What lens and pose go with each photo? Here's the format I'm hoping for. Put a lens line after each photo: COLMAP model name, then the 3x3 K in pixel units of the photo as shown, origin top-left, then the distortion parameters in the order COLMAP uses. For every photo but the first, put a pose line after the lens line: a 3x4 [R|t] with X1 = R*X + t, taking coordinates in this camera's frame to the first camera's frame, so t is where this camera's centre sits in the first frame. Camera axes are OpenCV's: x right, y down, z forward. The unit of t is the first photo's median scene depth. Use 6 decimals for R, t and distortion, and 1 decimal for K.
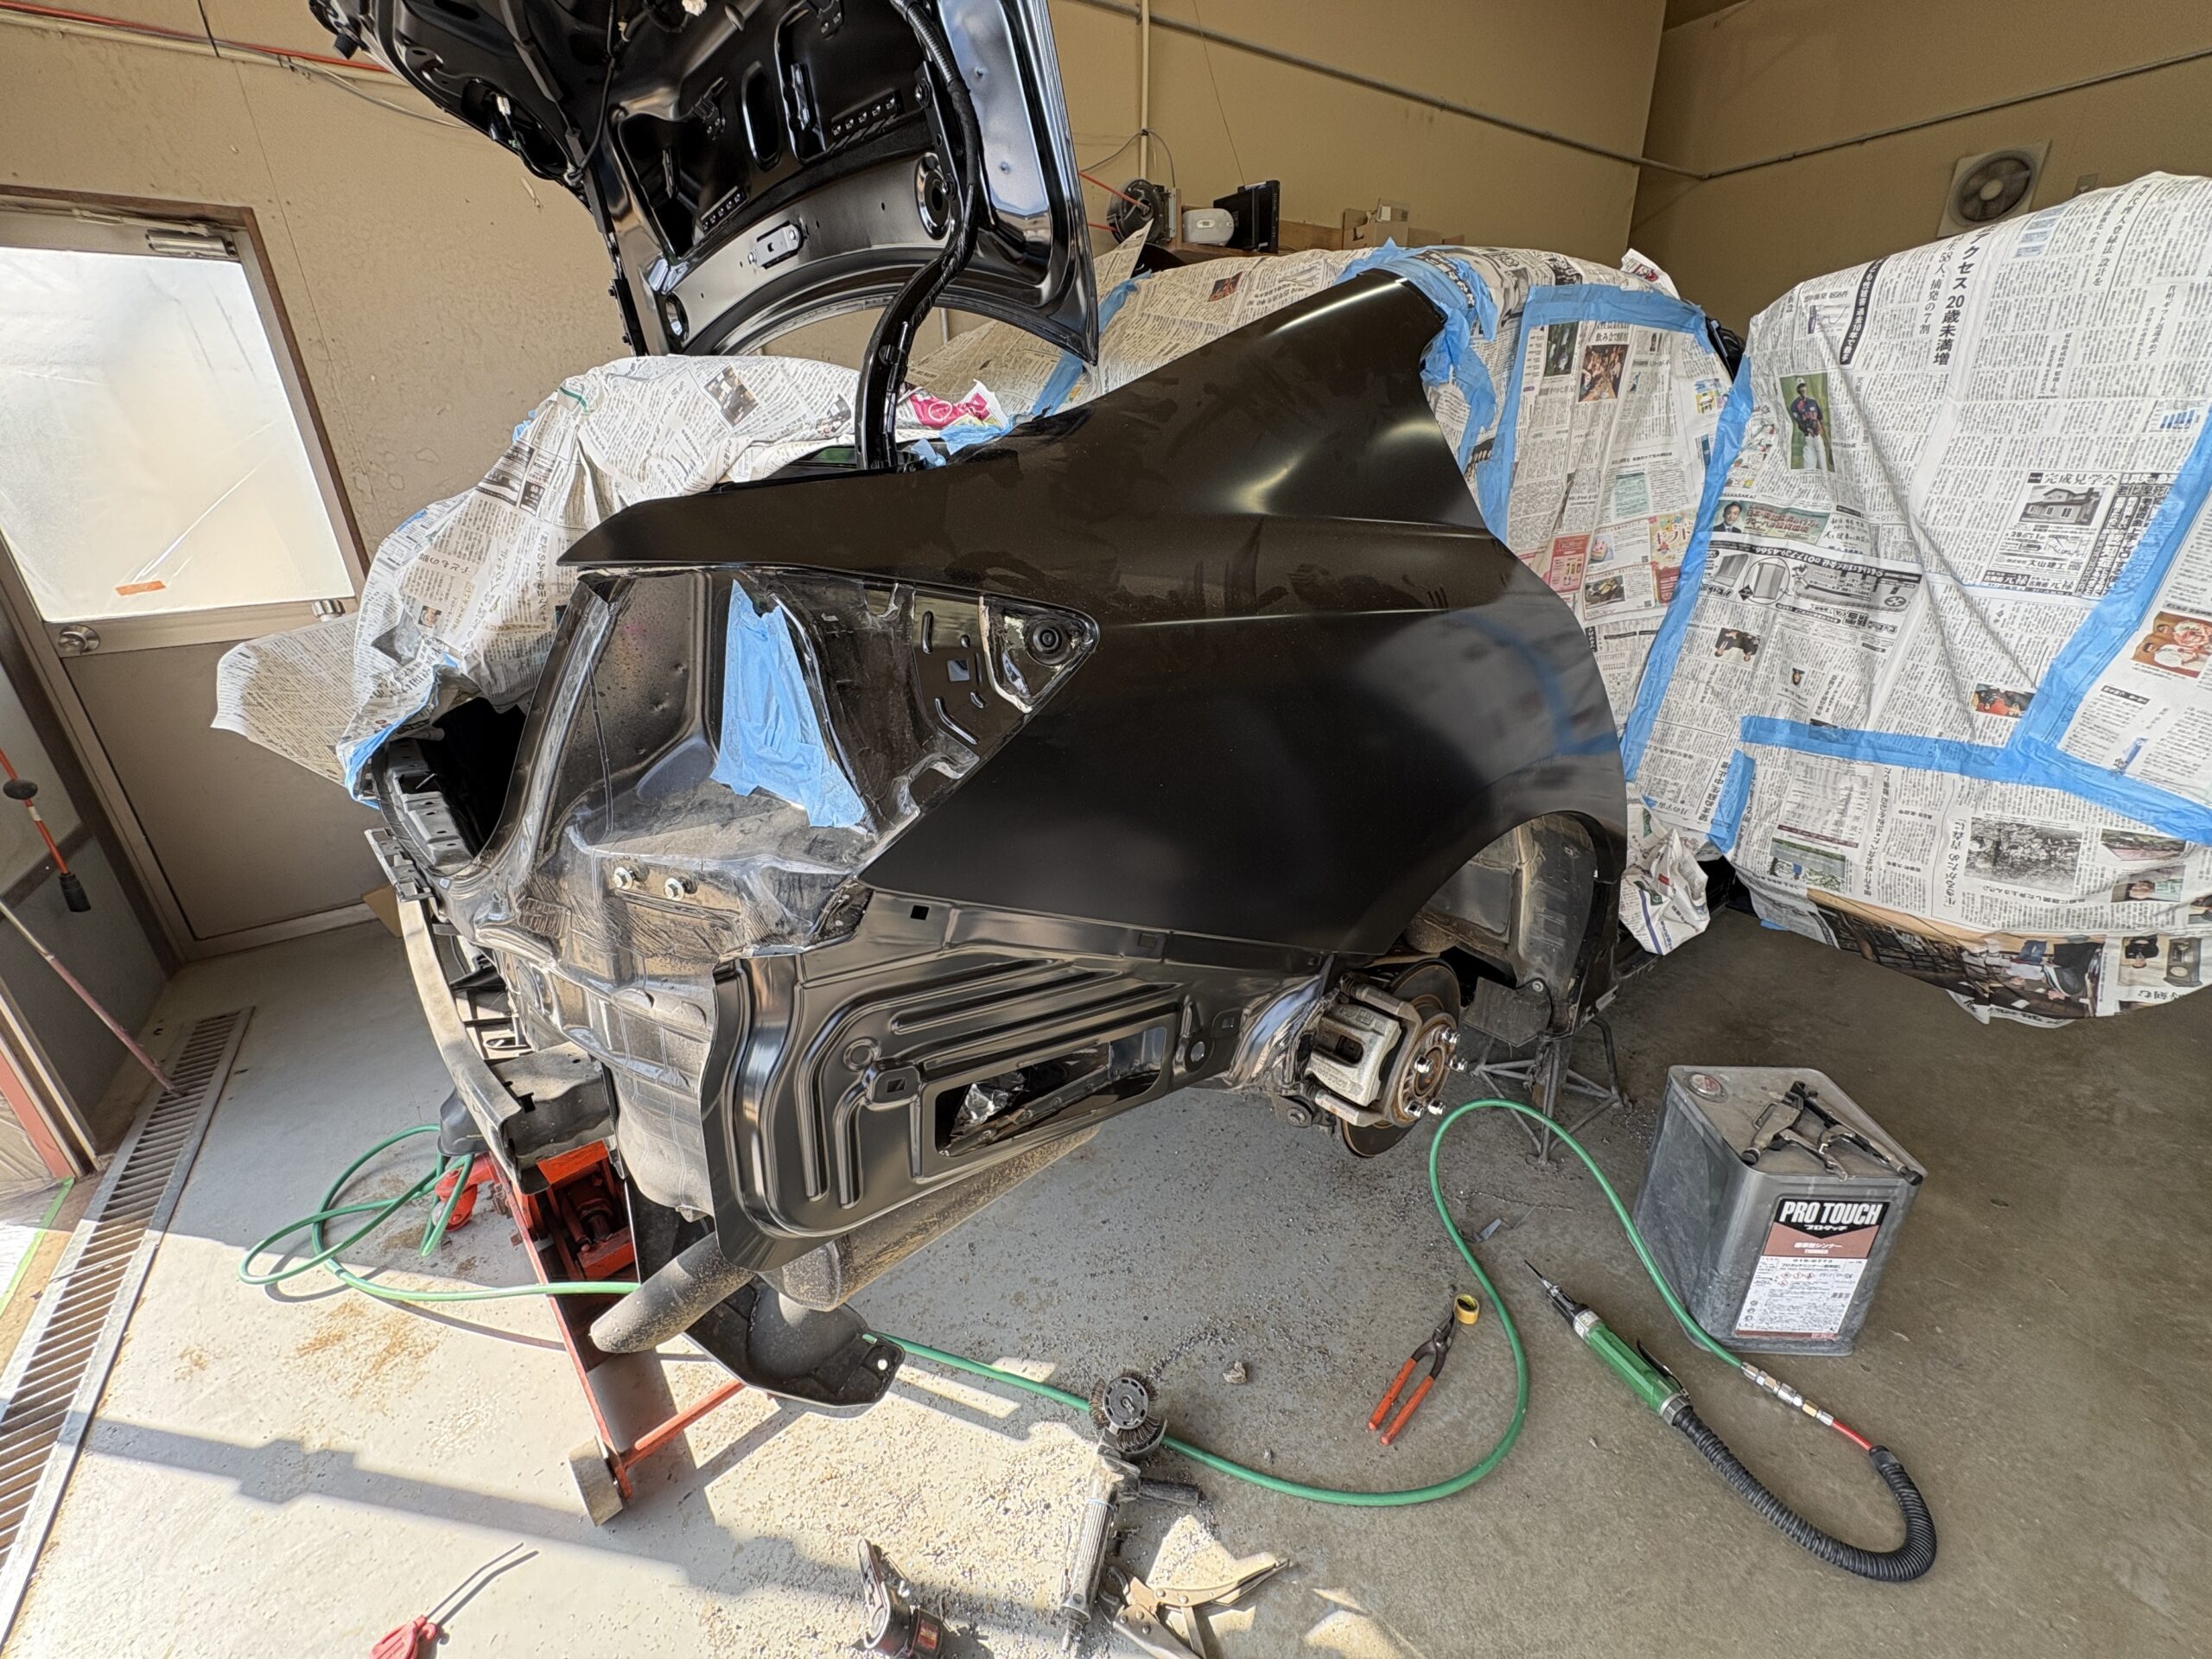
lens RADIAL K [[874.4, 0, 1113.8], [0, 874.4, 825.6], [0, 0, 1]] dist [-0.000109, 0.000077]
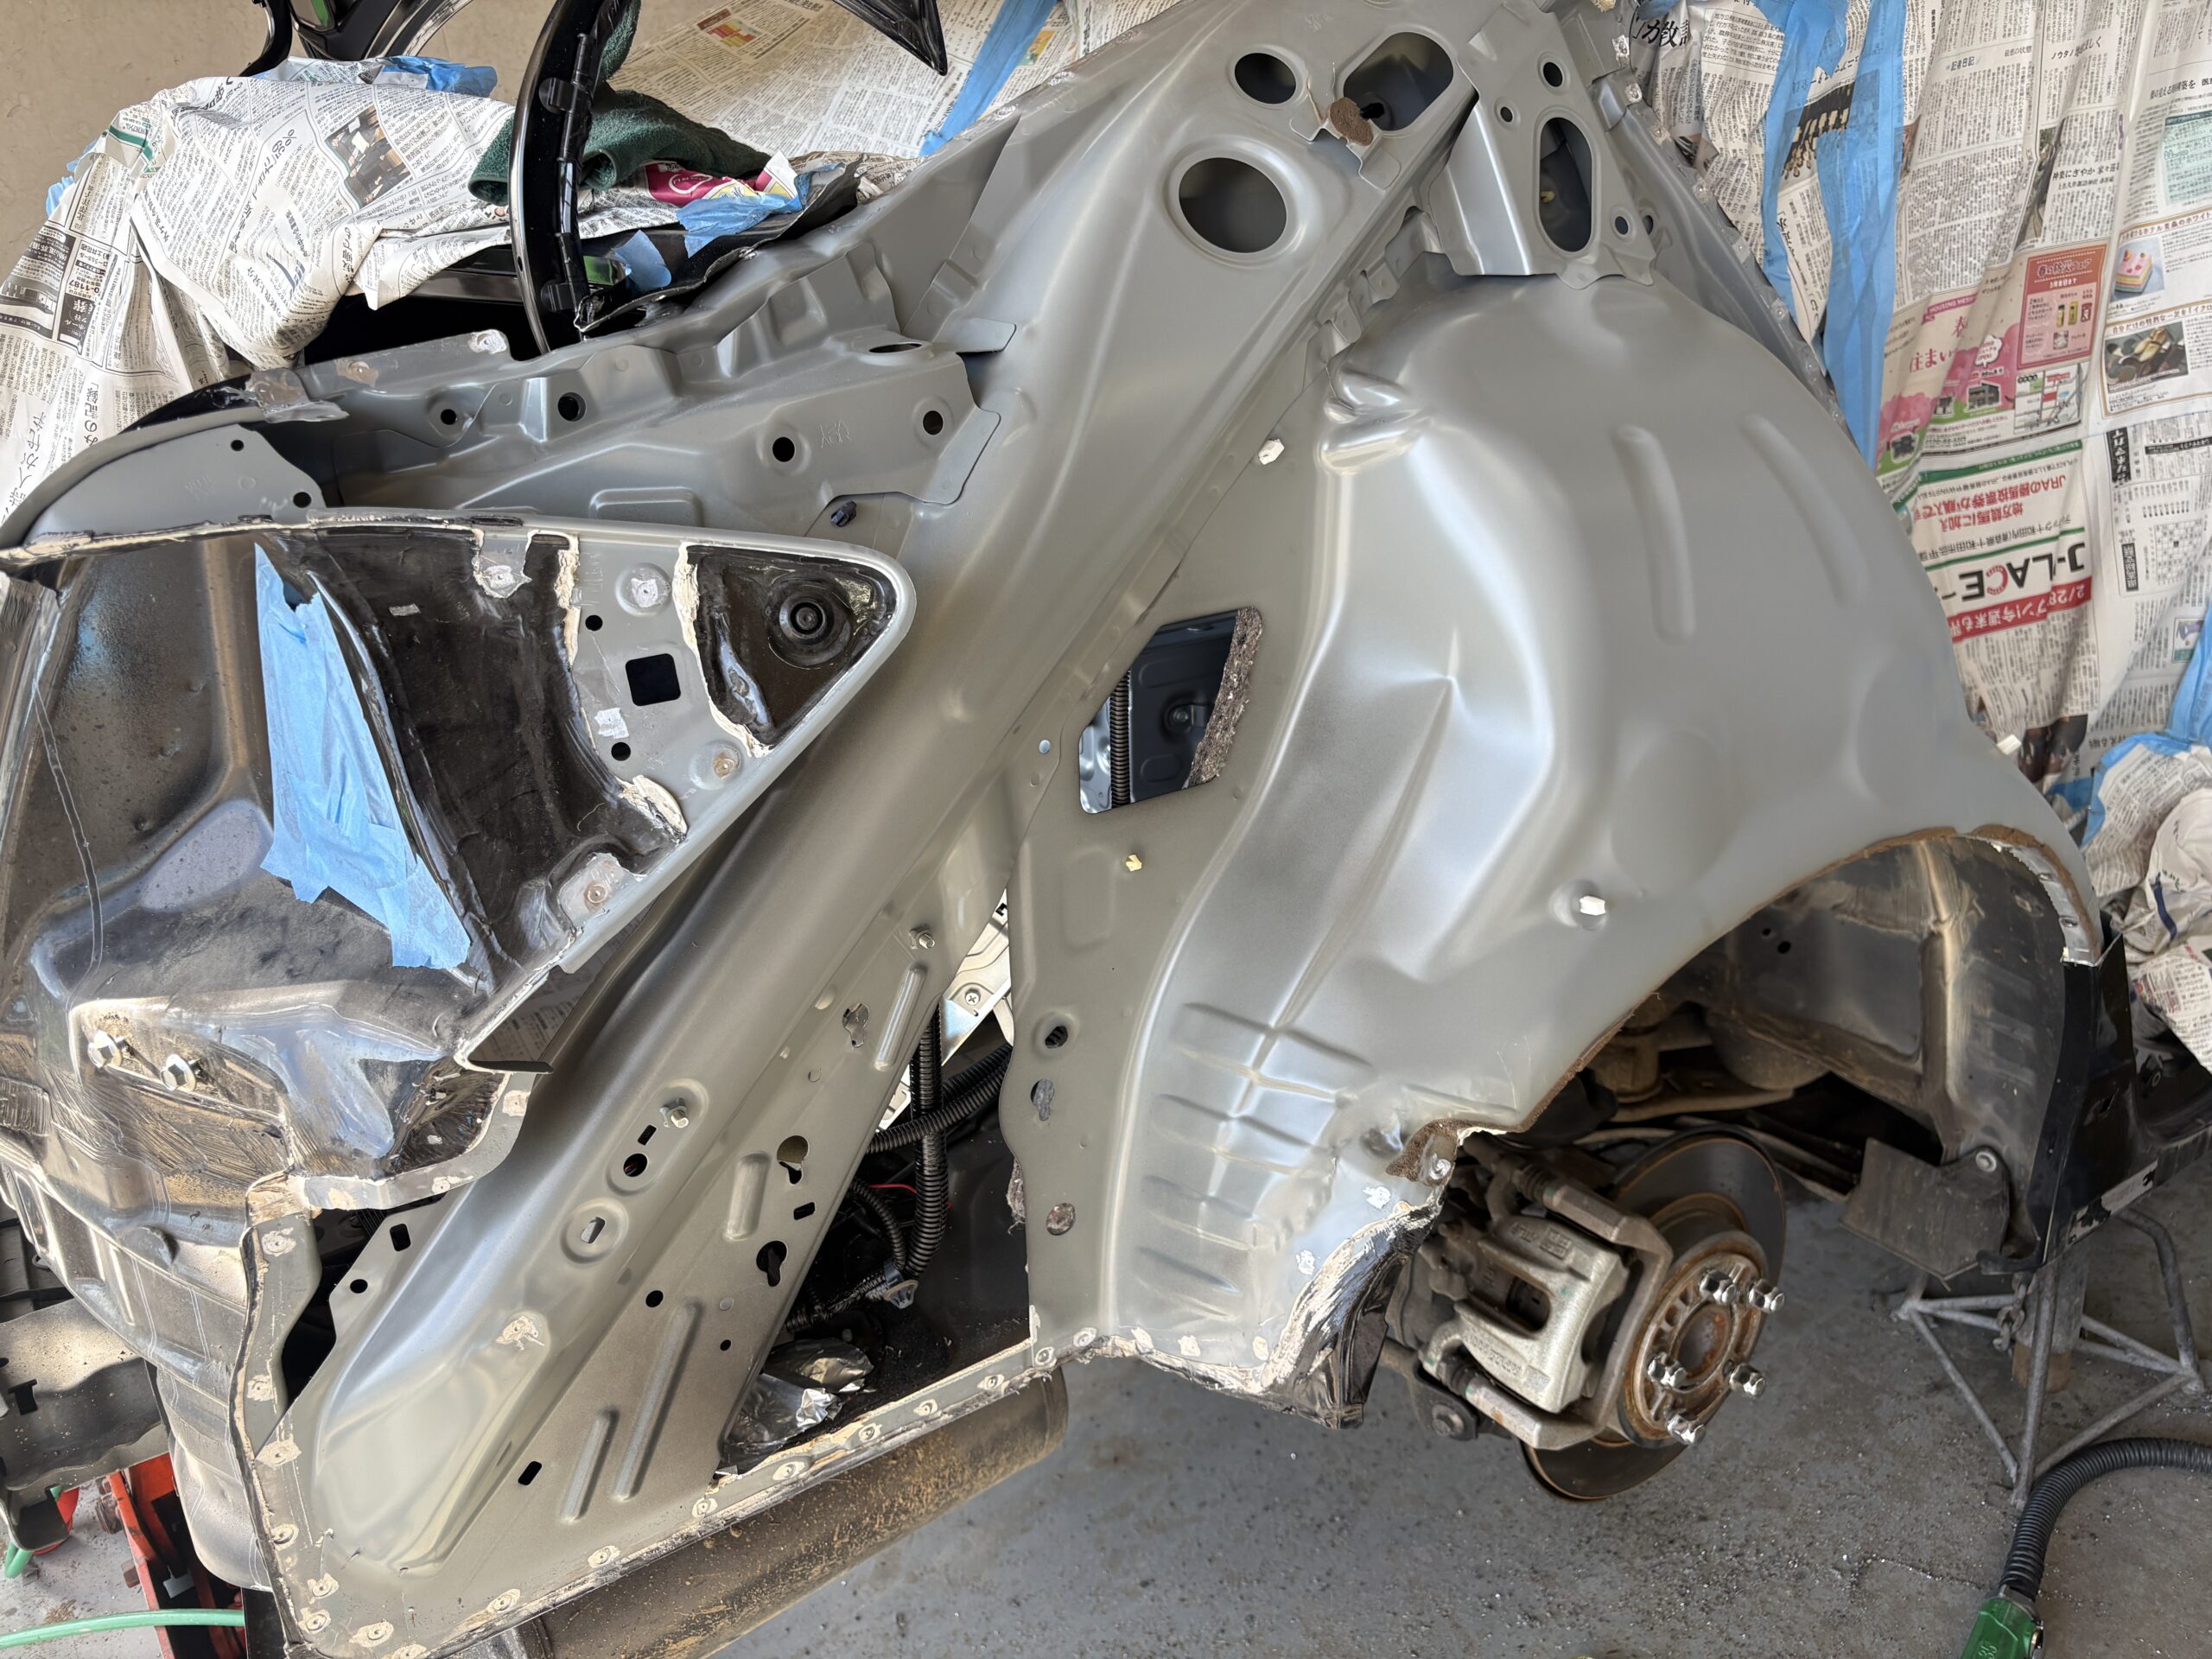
lens RADIAL K [[1667.9, 0, 1106.0], [0, 1667.9, 829.5], [0, 0, 1]] dist [0.042882, -0.056935]
pose [[0.991903, -0.015532, -0.126043, 0.130076], [0.019531, 0.999342, 0.030559, -0.056478], [0.125486, -0.032773, 0.991554, -0.020890]]
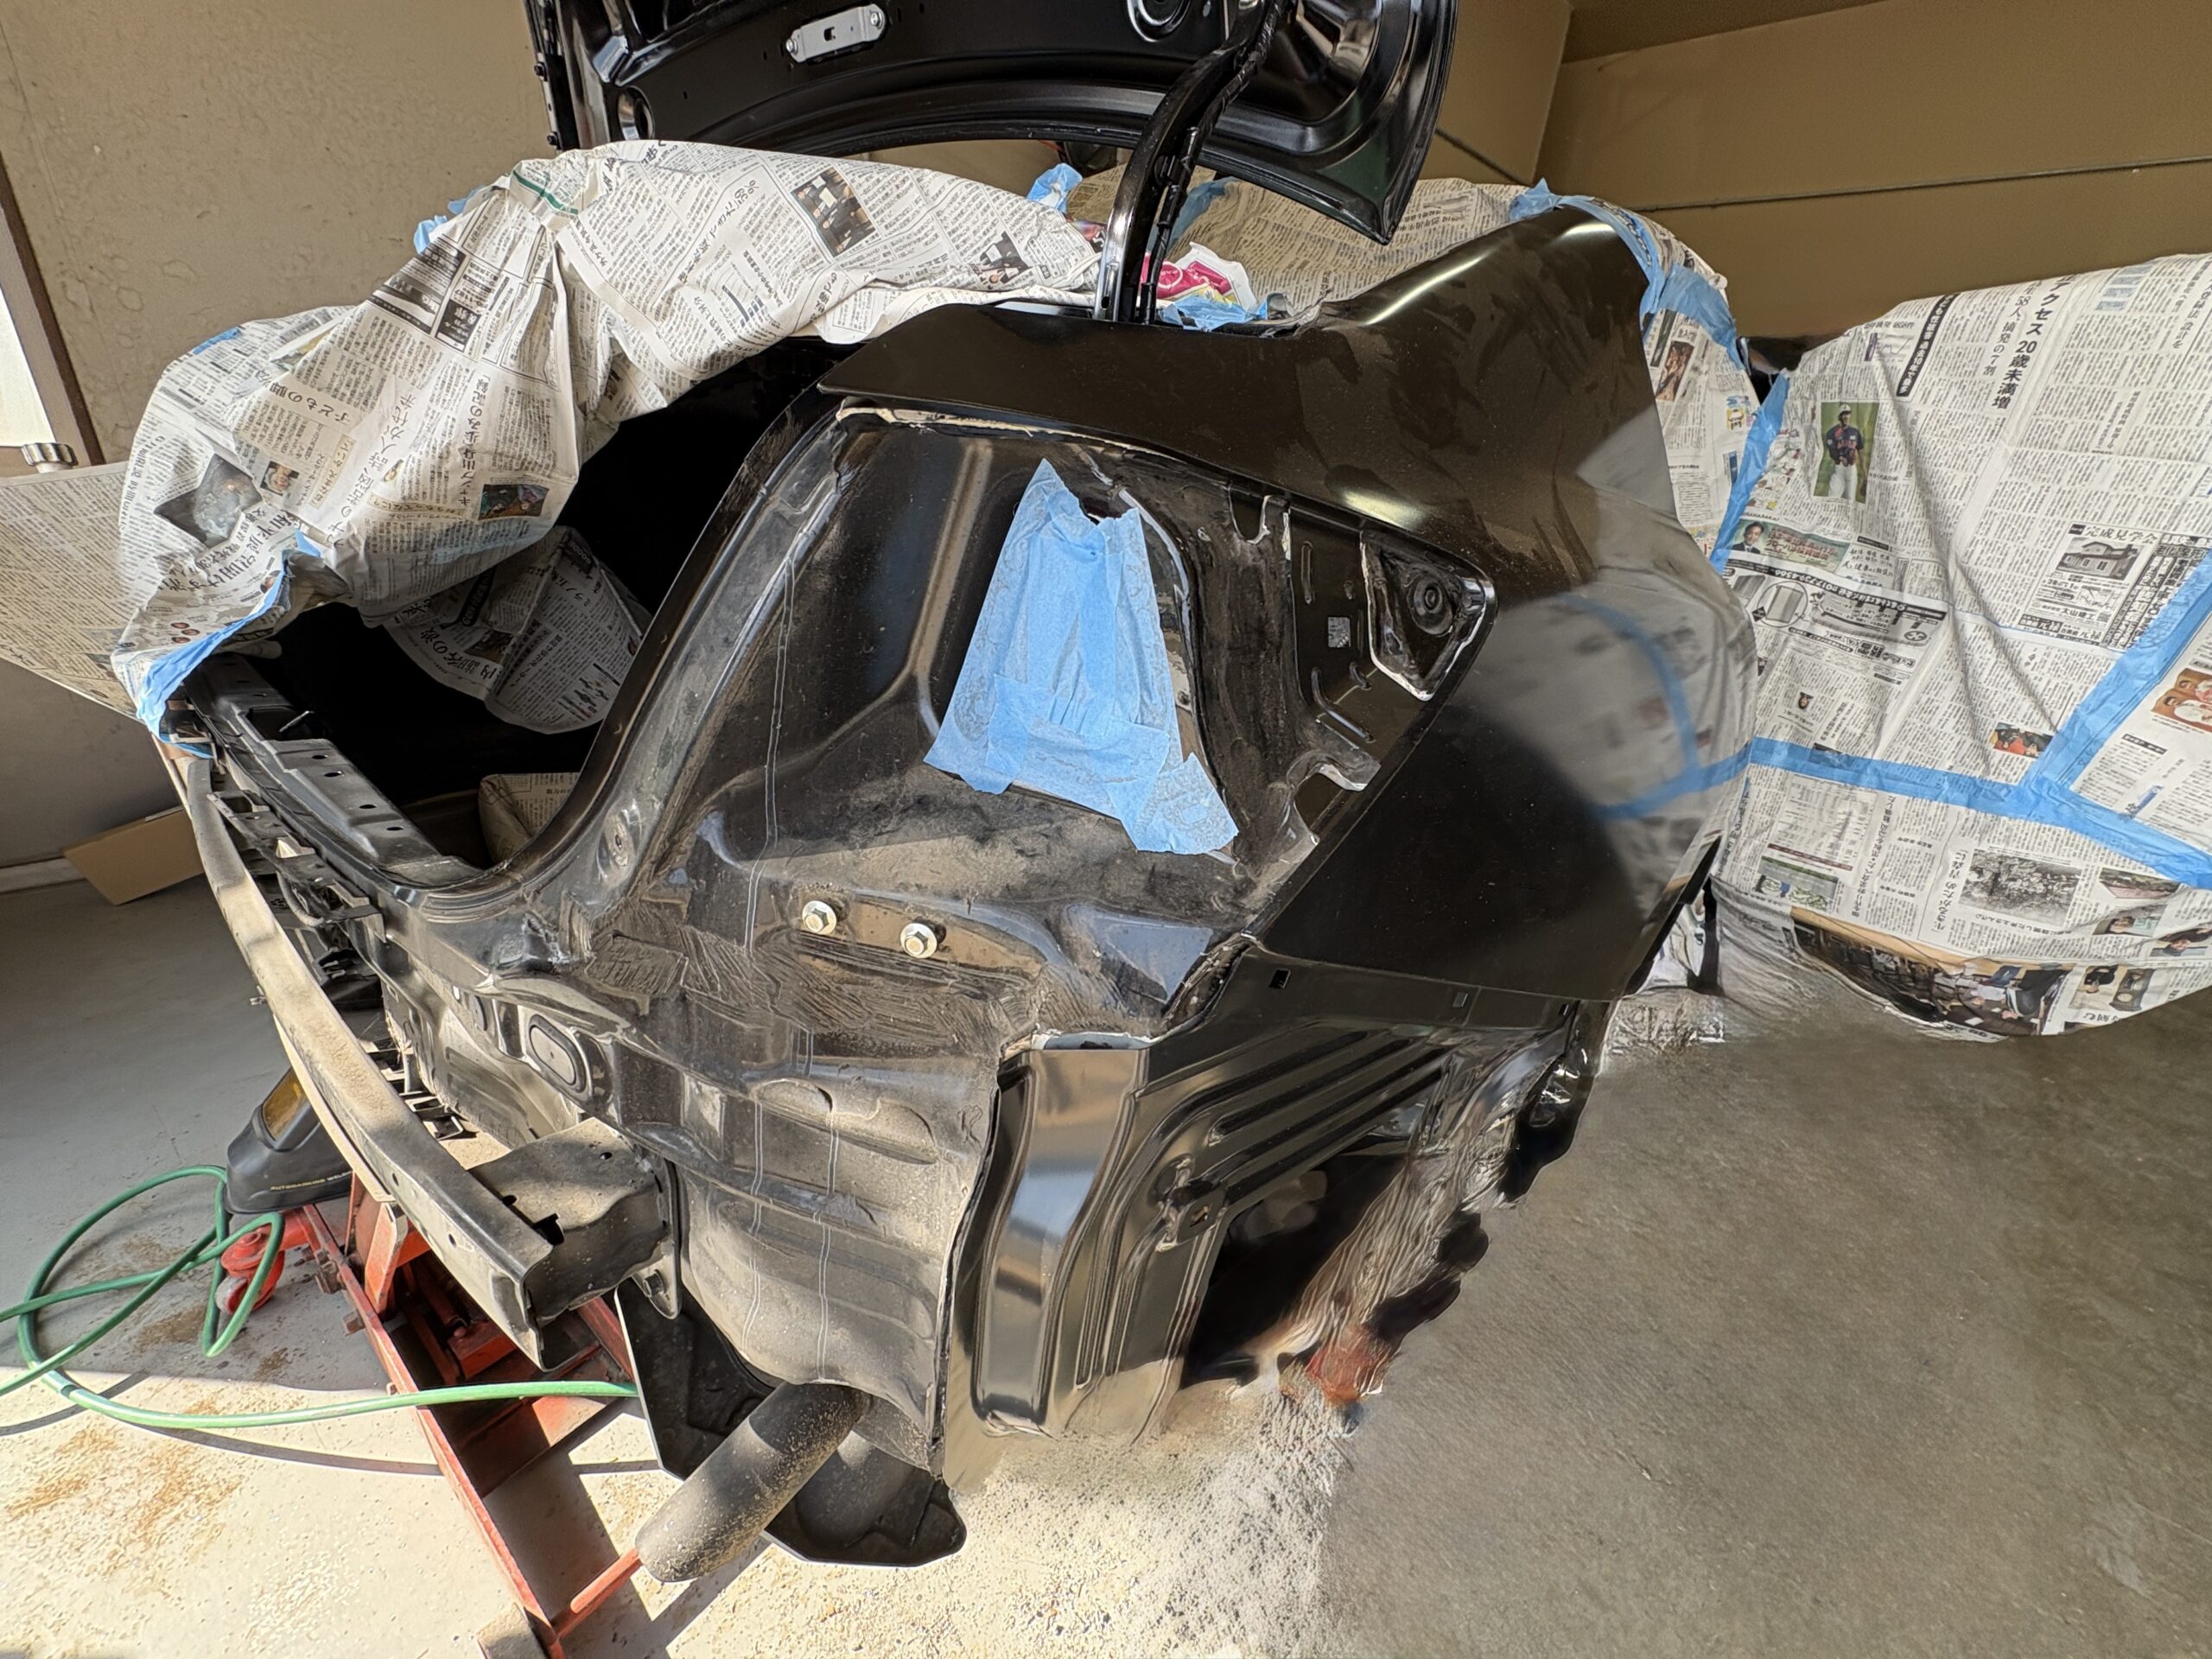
lens RADIAL K [[874.4, 0, 1113.8], [0, 874.4, 825.6], [0, 0, 1]] dist [-0.000109, 0.000077]
pose [[0.979921, 0.042919, 0.194712, -0.245090], [-0.049678, 0.998316, 0.029959, -0.018153], [-0.193098, -0.039030, 0.980403, 0.175603]]
